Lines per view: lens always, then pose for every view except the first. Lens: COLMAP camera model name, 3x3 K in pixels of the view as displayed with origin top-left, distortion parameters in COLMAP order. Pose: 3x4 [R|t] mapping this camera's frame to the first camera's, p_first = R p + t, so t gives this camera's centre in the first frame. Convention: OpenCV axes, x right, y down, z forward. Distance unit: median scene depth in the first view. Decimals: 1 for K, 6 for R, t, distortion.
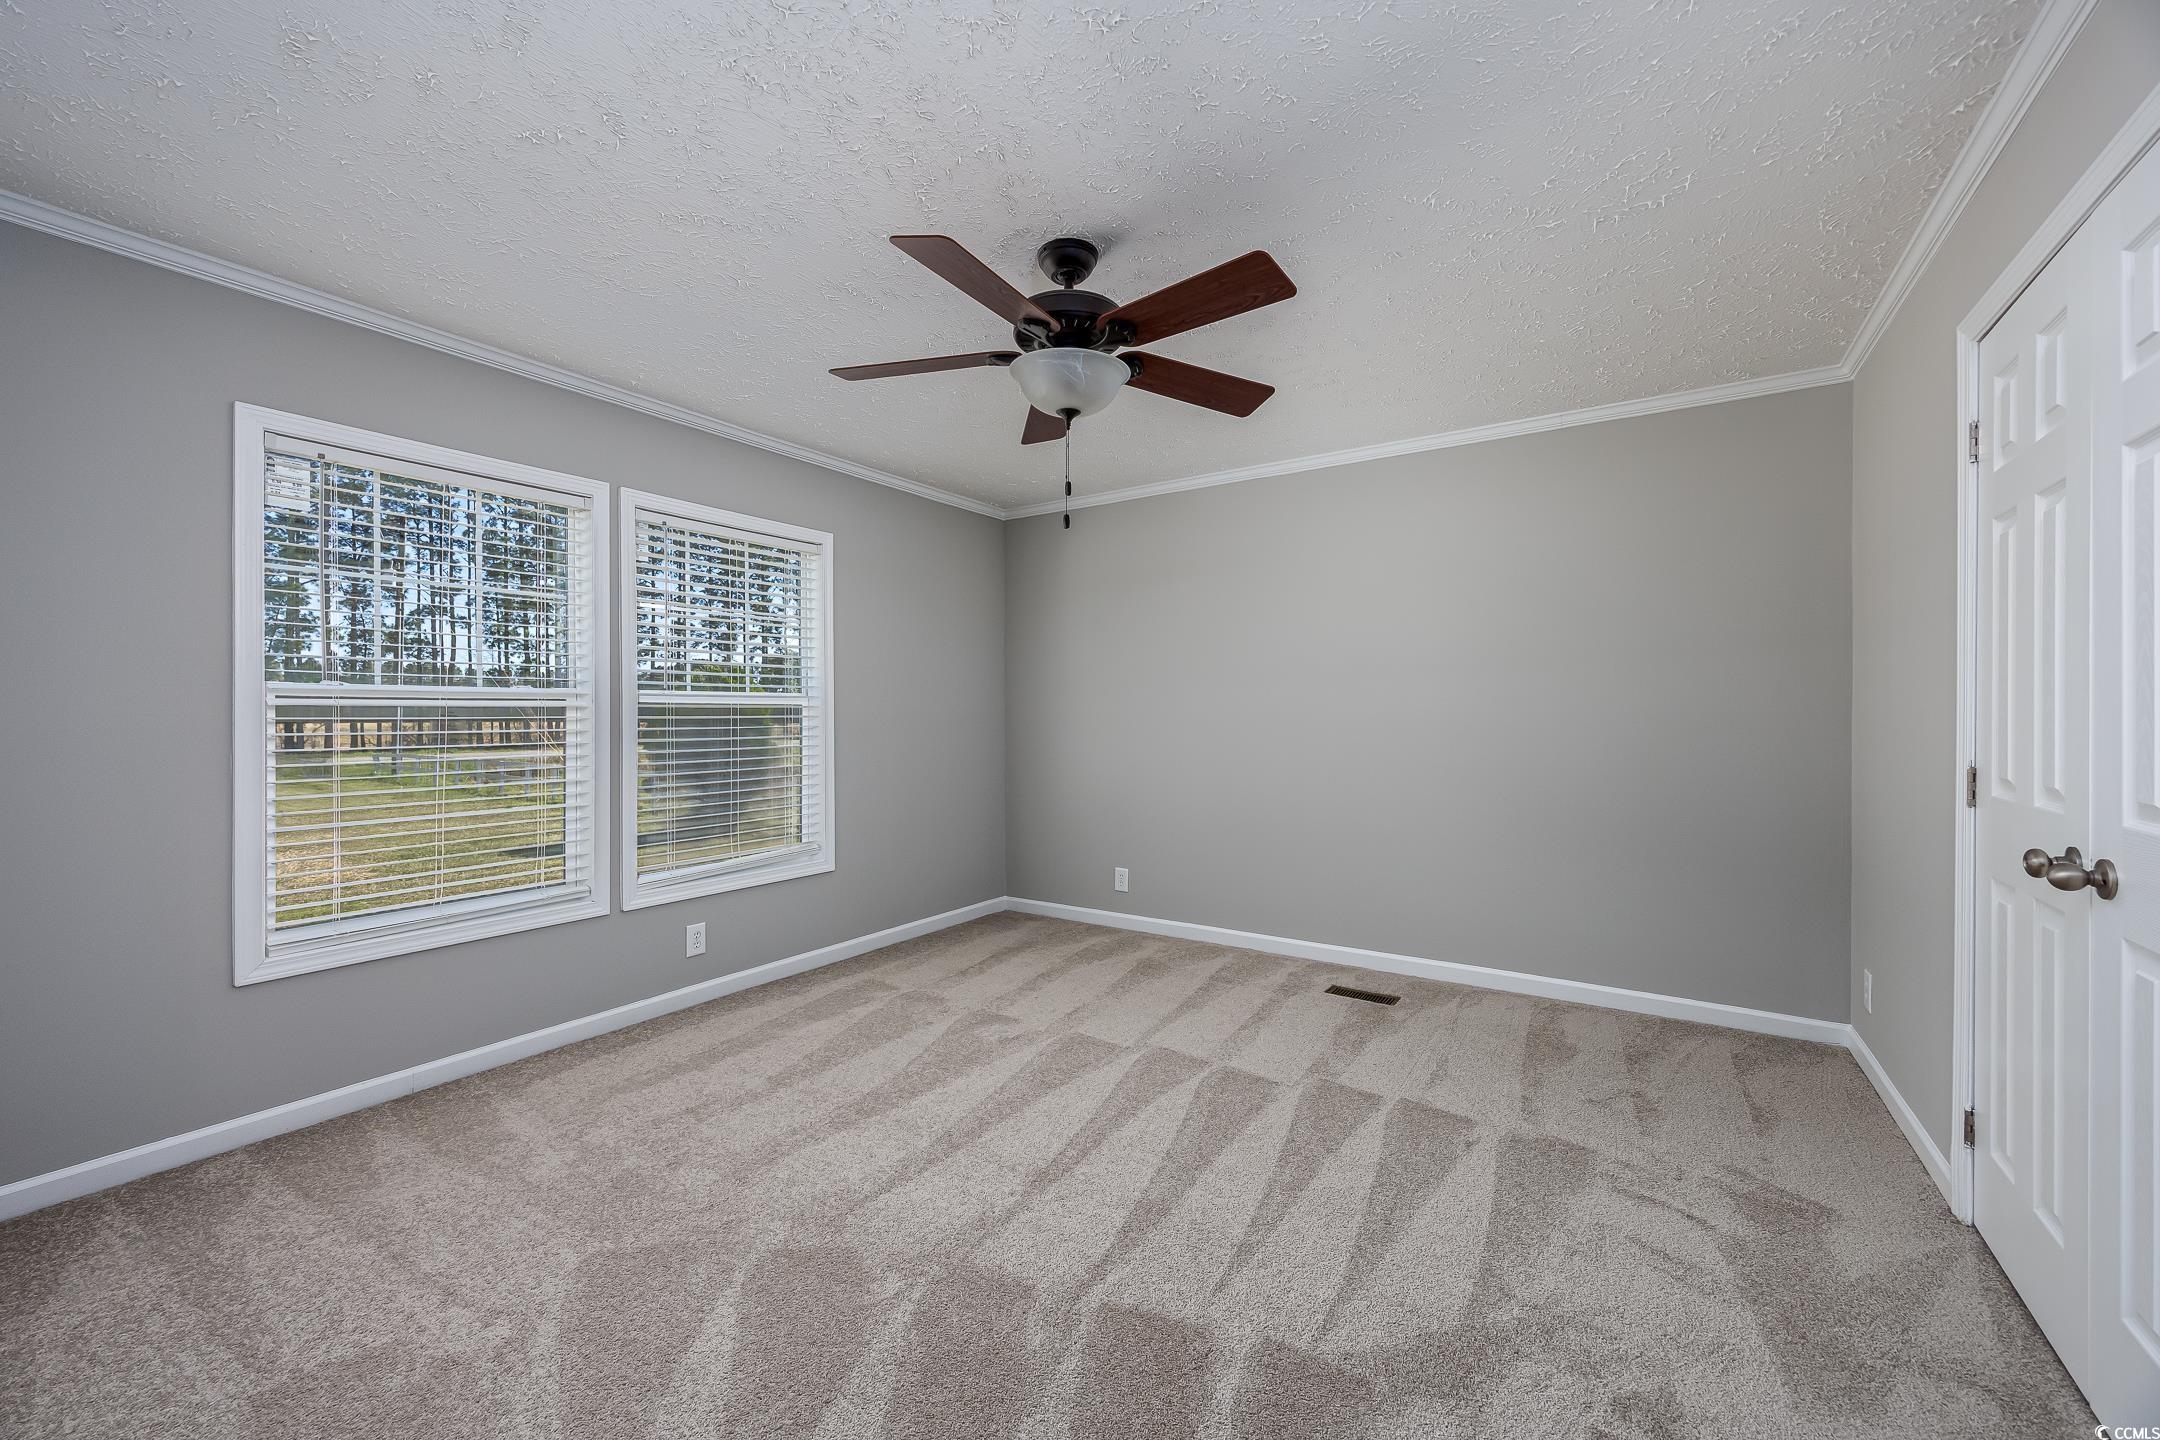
lens RADIAL K [[855.8, 0, 1077.5], [0, 855.8, 706.3], [0, 0, 1]] dist [0.000356, 0.000059]
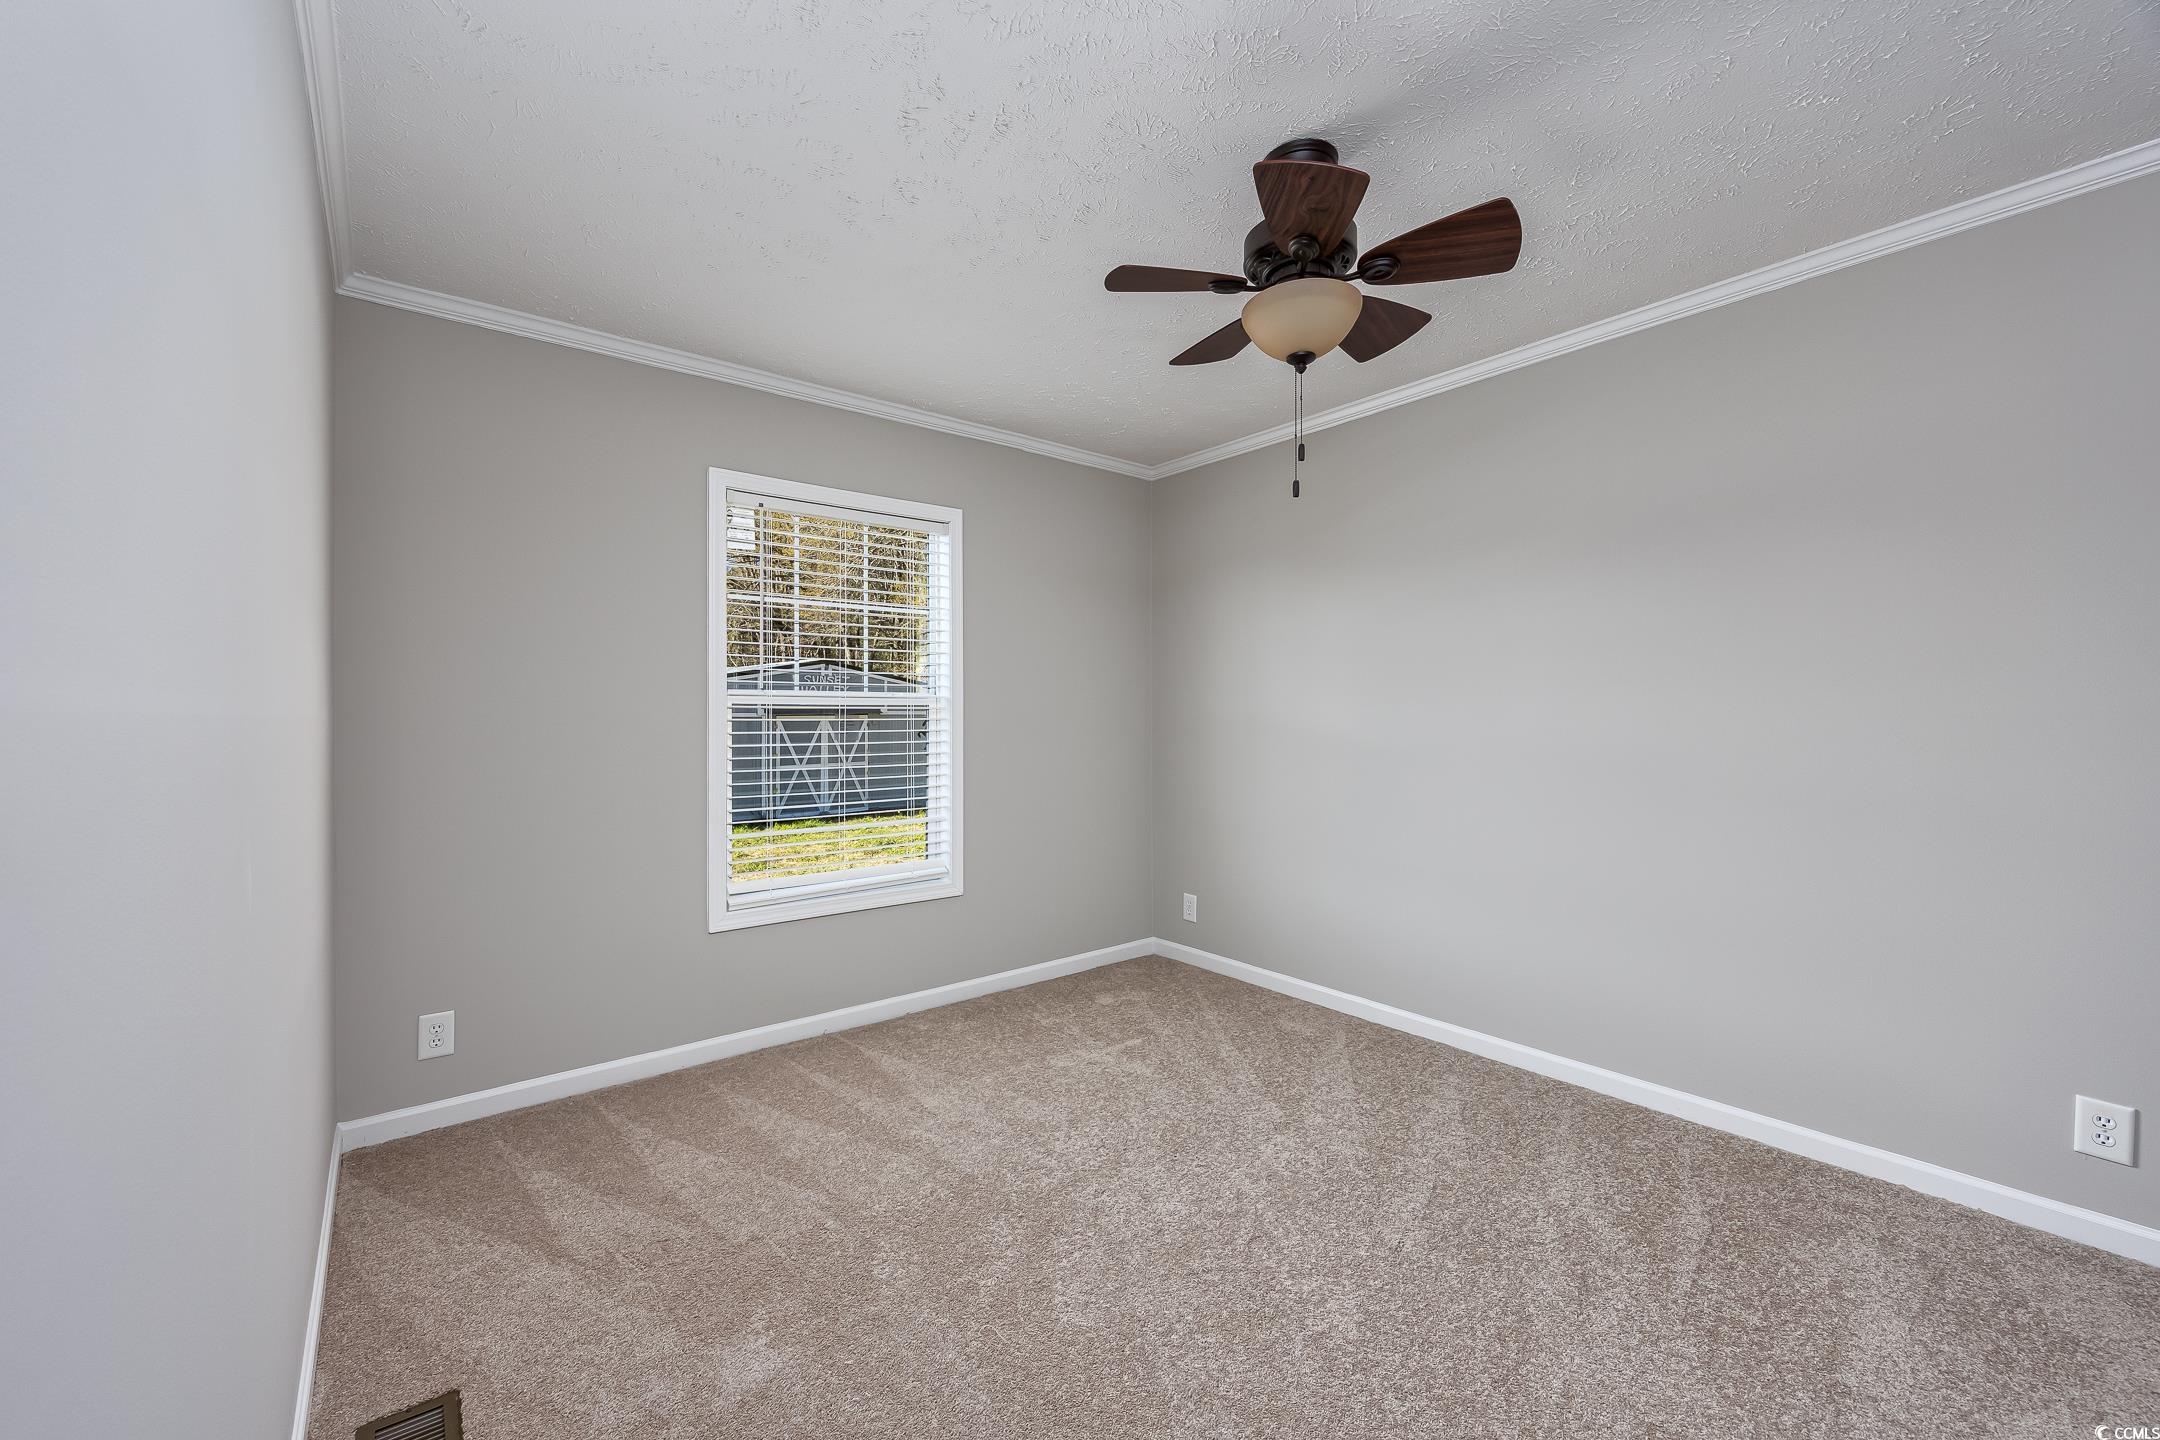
lens RADIAL K [[861.5, 0, 1100.4], [0, 861.5, 711.5], [0, 0, 1]] dist [-0.000252, -0.000062]
pose [[0.950676, -0.002396, -0.310176, 0.122591], [0.003869, 0.999984, 0.004135, 0.001619], [0.310162, -0.005131, 0.950670, 0.203993]]
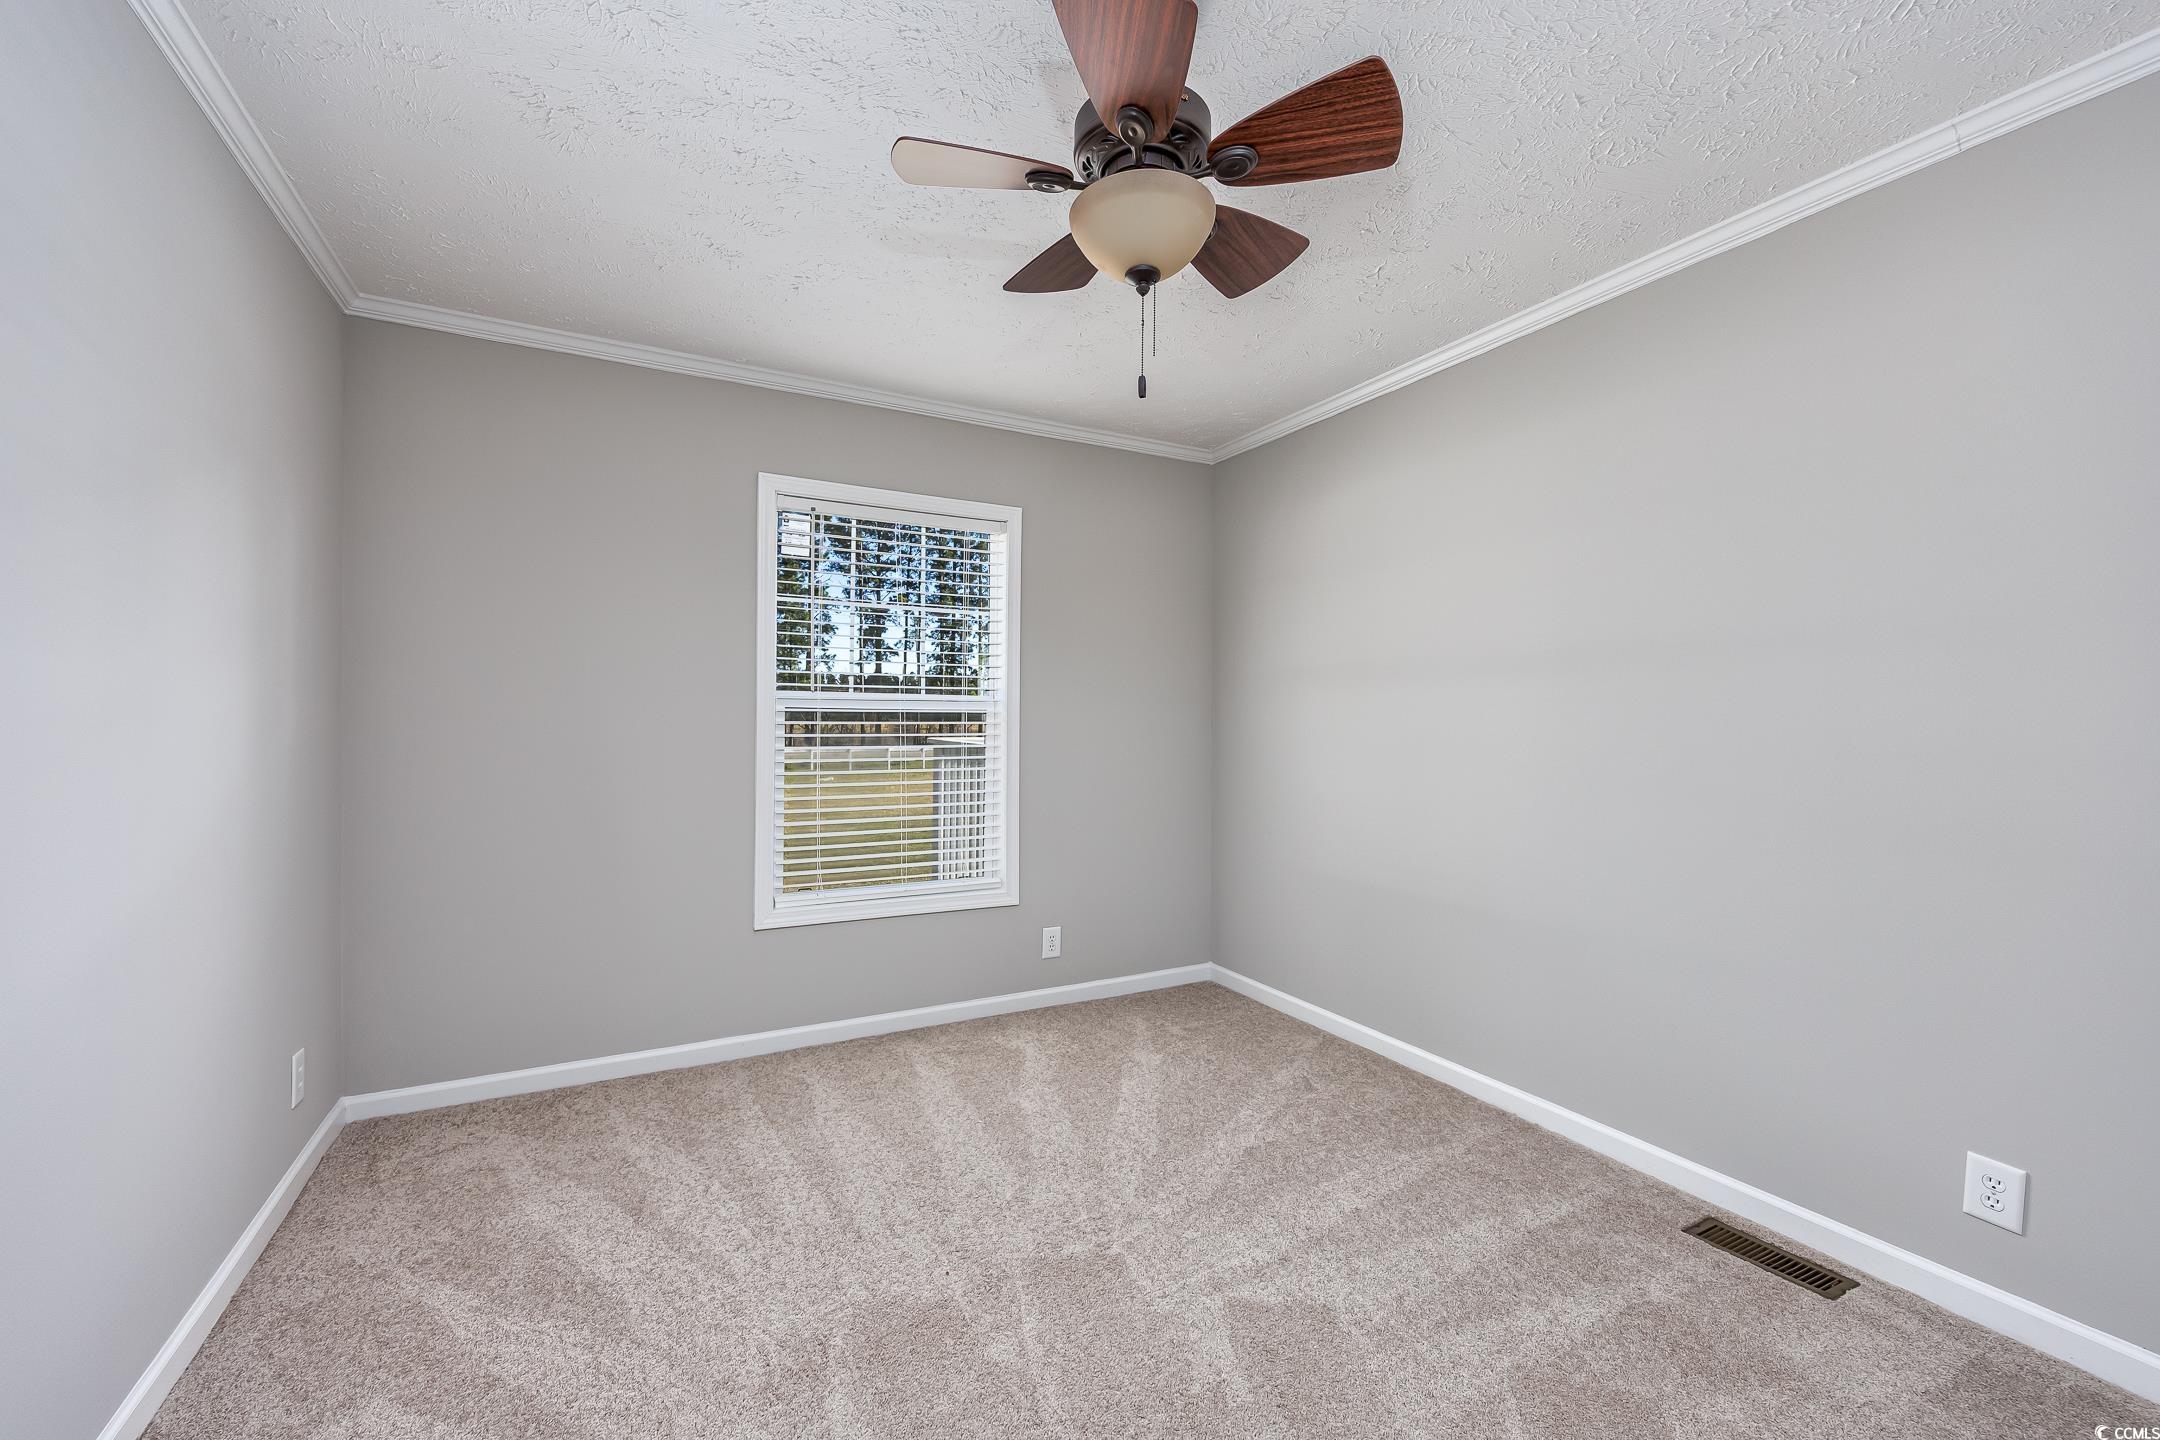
lens RADIAL K [[861.5, 0, 1100.4], [0, 861.5, 711.5], [0, 0, 1]] dist [-0.000252, -0.000062]
pose [[0.876960, 0.000925, -0.480562, 0.194401], [-0.002625, 0.999992, -0.002865, 0.002614], [0.480556, 0.003774, 0.876956, 0.288720]]
